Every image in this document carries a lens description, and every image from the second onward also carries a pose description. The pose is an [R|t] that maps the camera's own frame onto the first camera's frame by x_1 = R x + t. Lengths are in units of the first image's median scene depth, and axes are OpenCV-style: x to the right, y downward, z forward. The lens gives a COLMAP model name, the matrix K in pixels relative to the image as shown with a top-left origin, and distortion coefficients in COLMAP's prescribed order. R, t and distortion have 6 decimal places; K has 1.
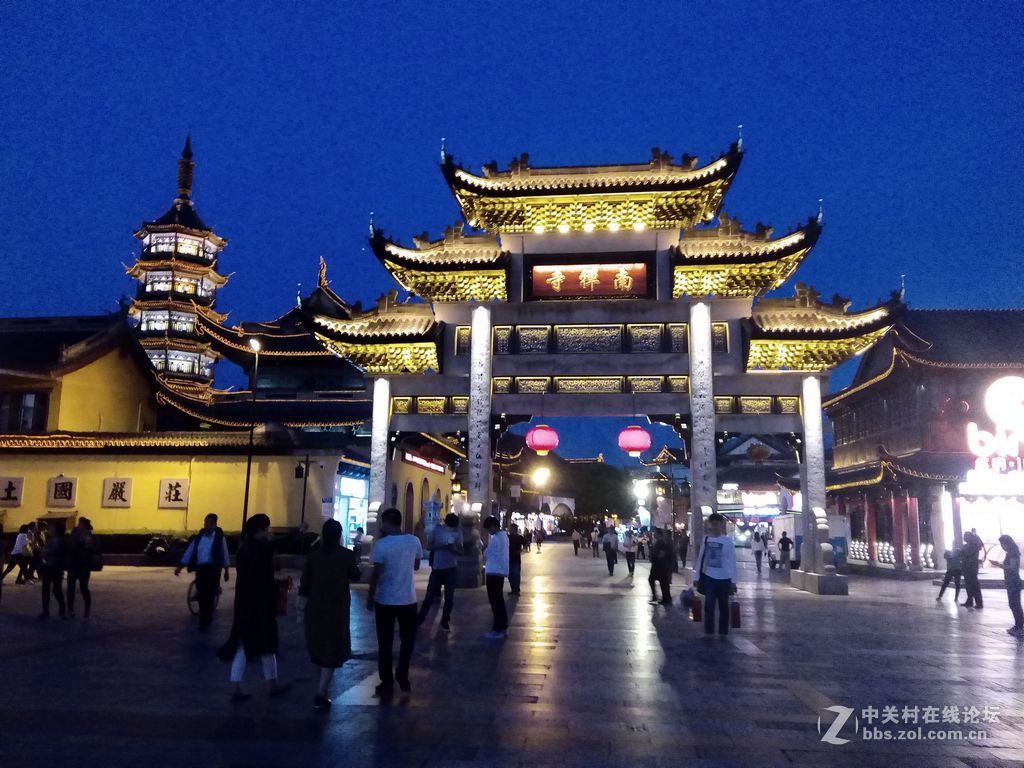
lens RADIAL K [[830.4, 0, 514.8], [0, 830.4, 381.2], [0, 0, 1]] dist [0.088951, -0.139127]
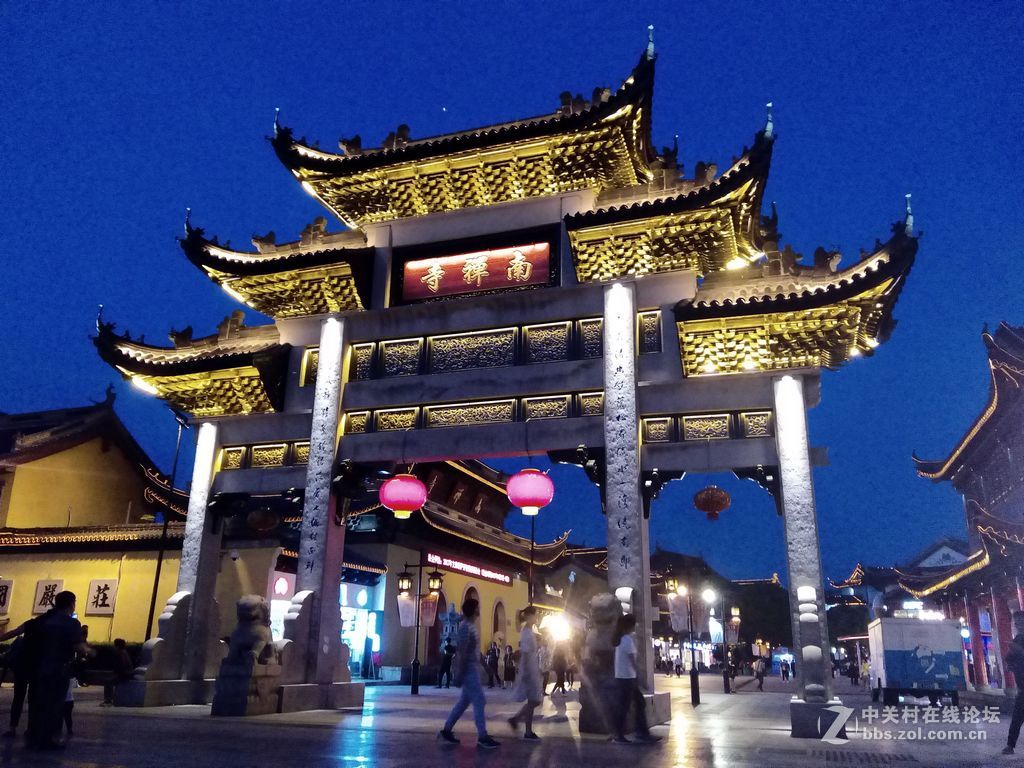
lens RADIAL K [[830.4, 0, 514.8], [0, 830.4, 381.2], [0, 0, 1]] dist [0.088951, -0.139127]
pose [[0.975775, -0.064346, -0.209098, 0.271944], [0.032854, 0.988029, -0.150728, 0.082796], [0.216294, 0.140207, 0.966209, 0.328075]]
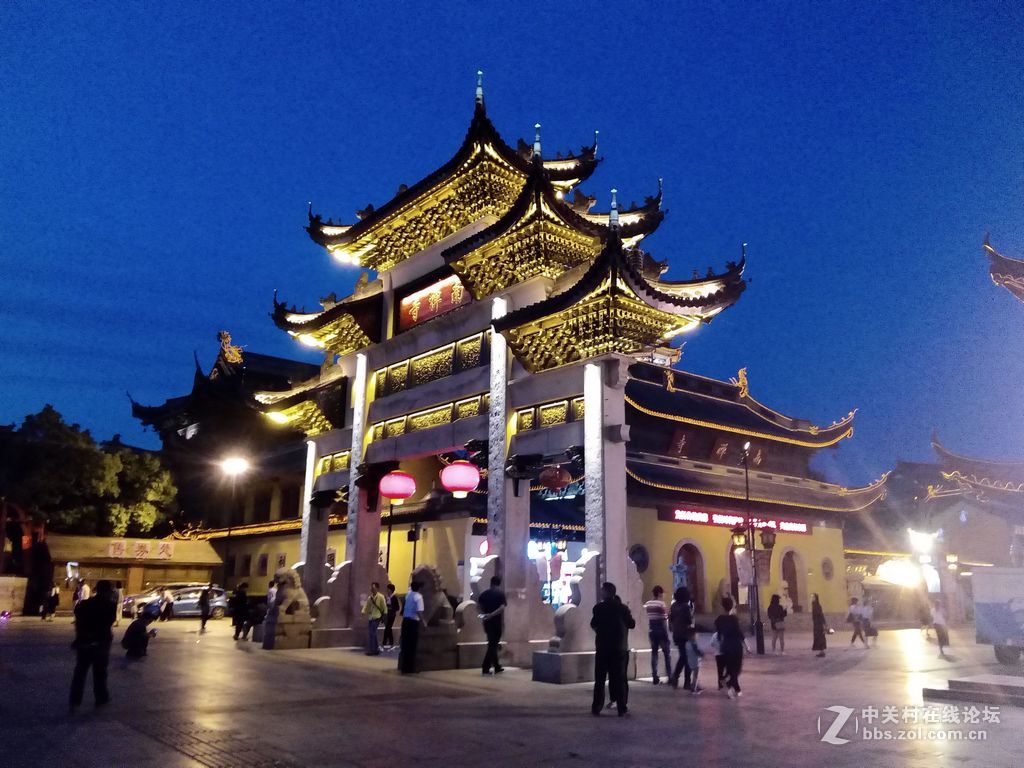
lens RADIAL K [[830.4, 0, 514.8], [0, 830.4, 381.2], [0, 0, 1]] dist [0.088951, -0.139127]
pose [[0.710374, -0.172566, -0.682341, 0.746497], [0.115484, 0.984916, -0.128860, 0.087208], [0.694285, 0.012739, 0.719587, 0.431873]]
